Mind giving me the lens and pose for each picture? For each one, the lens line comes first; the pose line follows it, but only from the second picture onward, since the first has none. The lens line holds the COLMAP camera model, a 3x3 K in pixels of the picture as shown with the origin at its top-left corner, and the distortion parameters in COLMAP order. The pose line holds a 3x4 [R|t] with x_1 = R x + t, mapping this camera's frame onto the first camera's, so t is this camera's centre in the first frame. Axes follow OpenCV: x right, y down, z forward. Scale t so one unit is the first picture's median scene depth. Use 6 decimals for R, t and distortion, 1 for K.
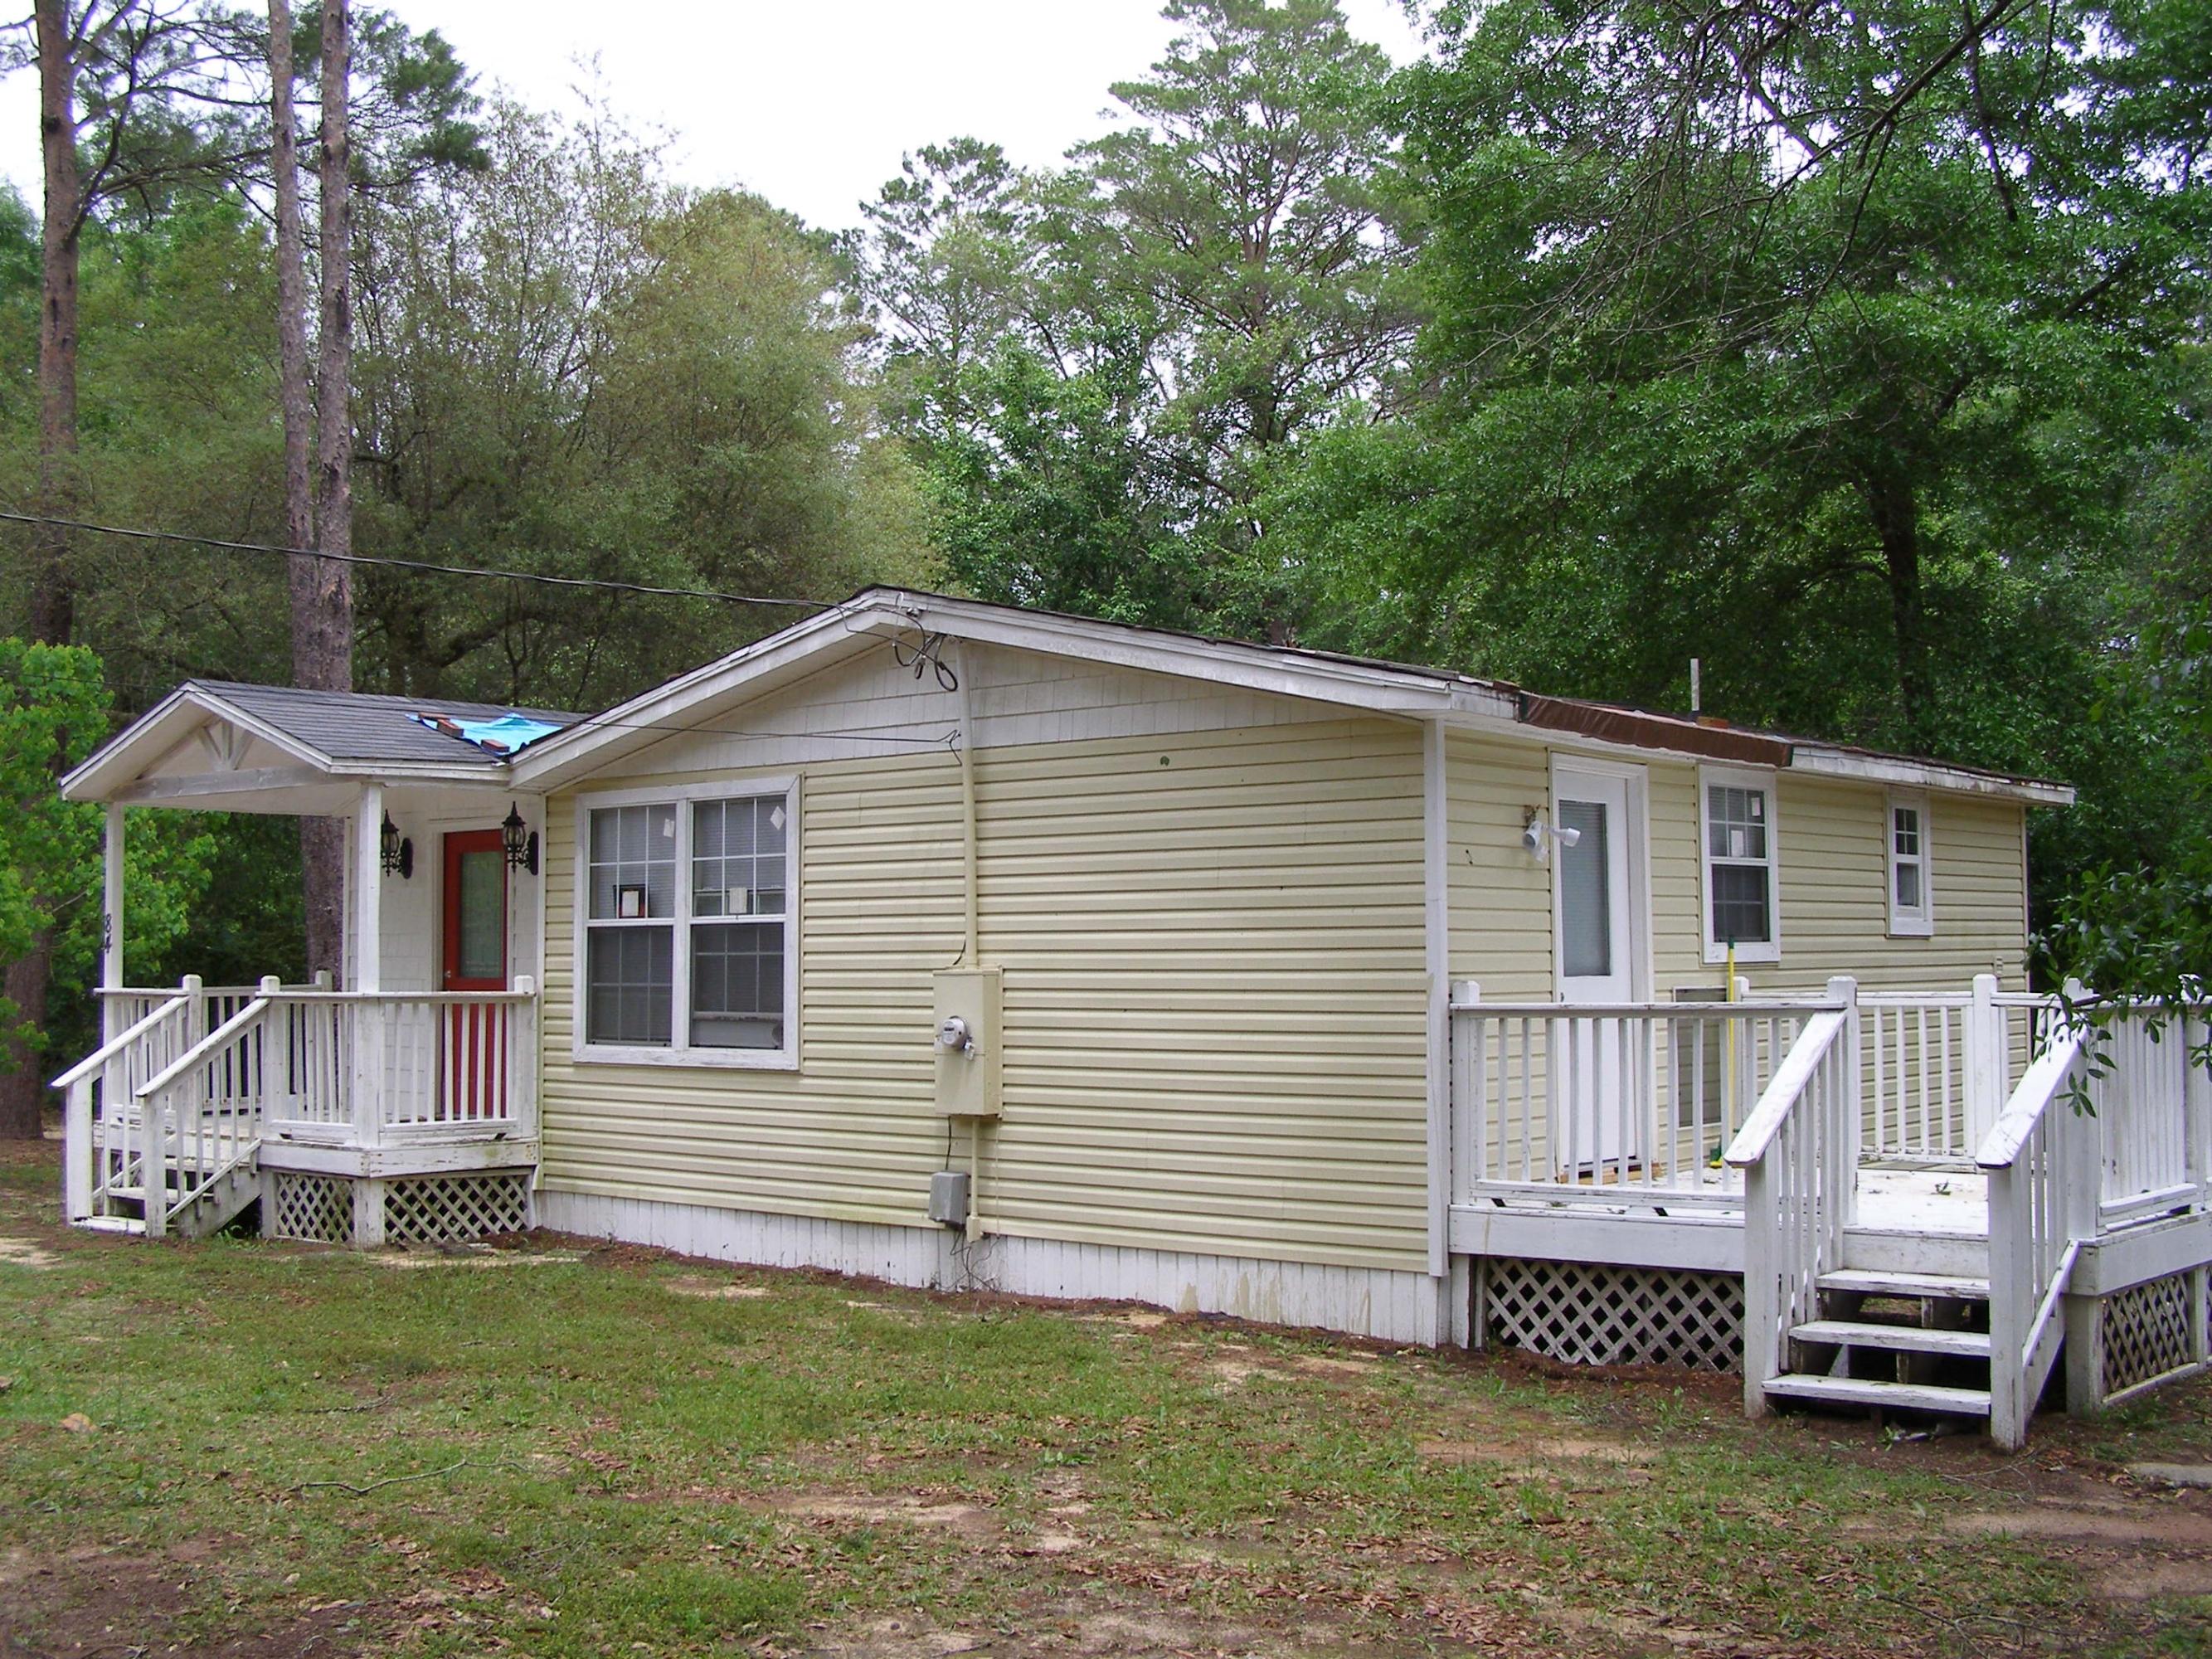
lens RADIAL K [[2450.3, 0, 1106.0], [0, 2450.3, 829.5], [0, 0, 1]] dist [-0.215862, 0.453545]
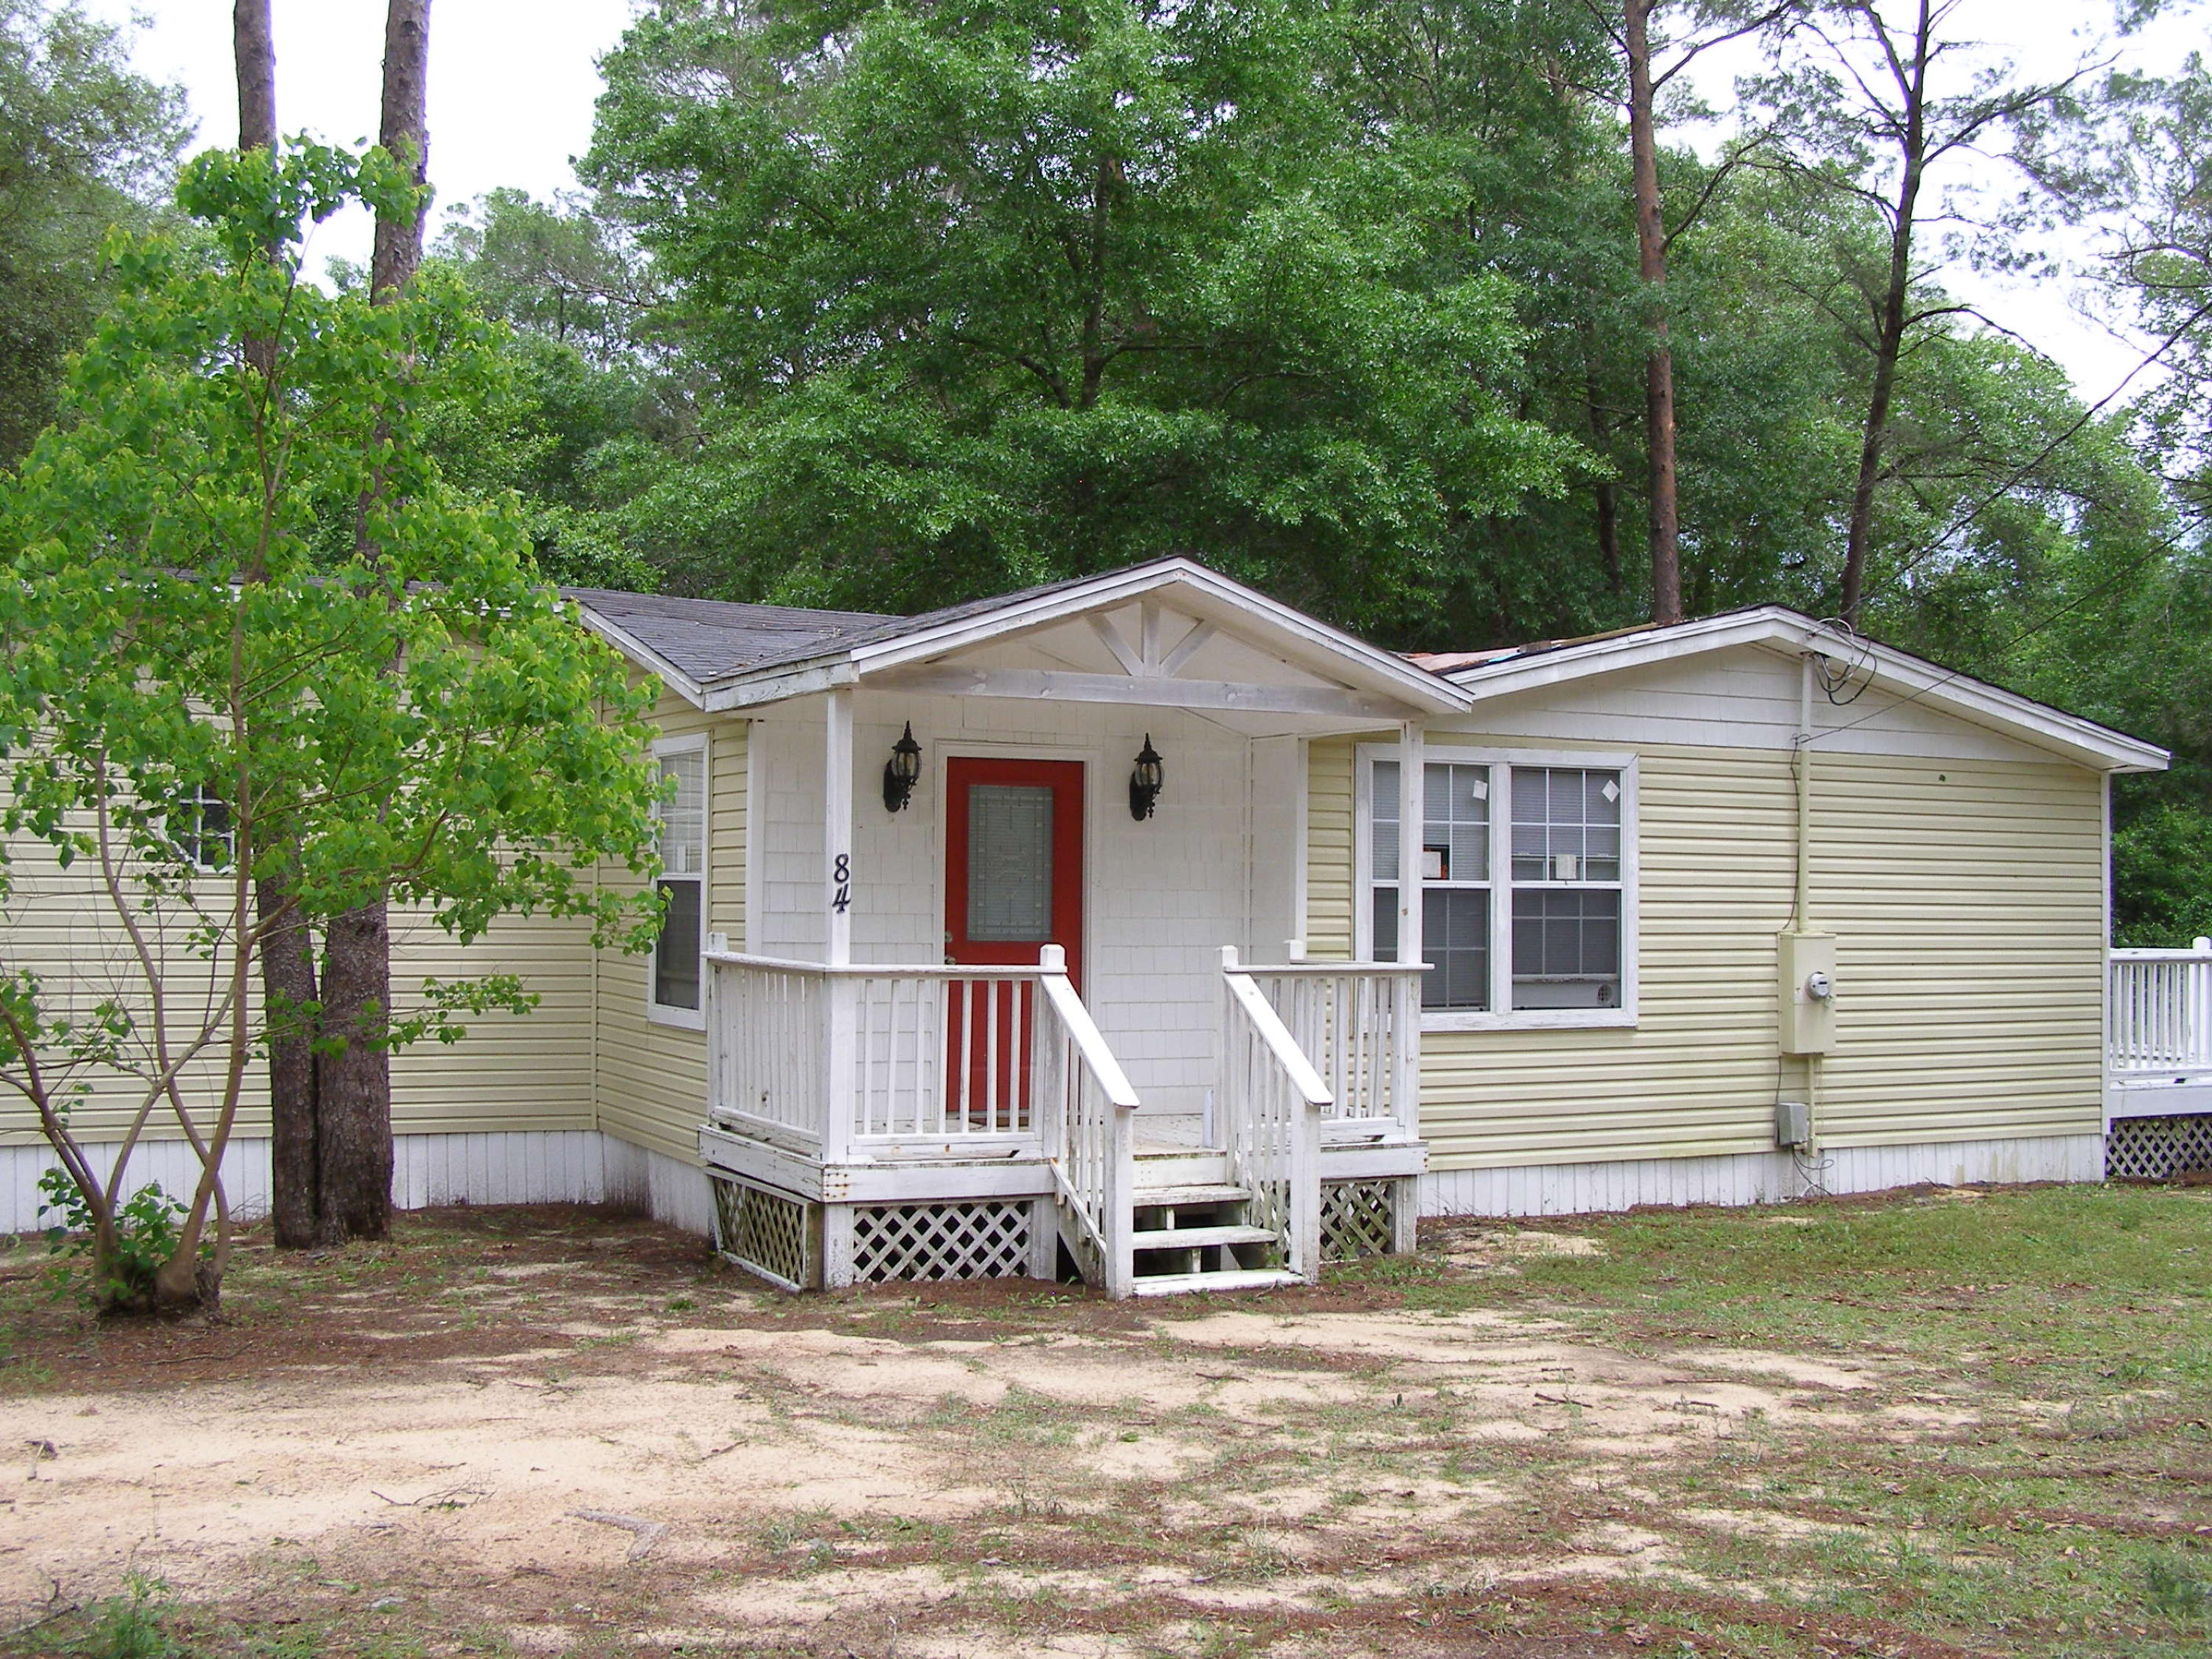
lens RADIAL K [[2450.1, 0, 1106.0], [0, 2450.1, 829.5], [0, 0, 1]] dist [-0.215862, 0.453545]
pose [[0.400301, 0.034542, 0.915732, -1.199445], [-0.061070, 0.998073, -0.010951, 0.037388], [-0.914346, -0.051540, 0.401639, 0.779143]]
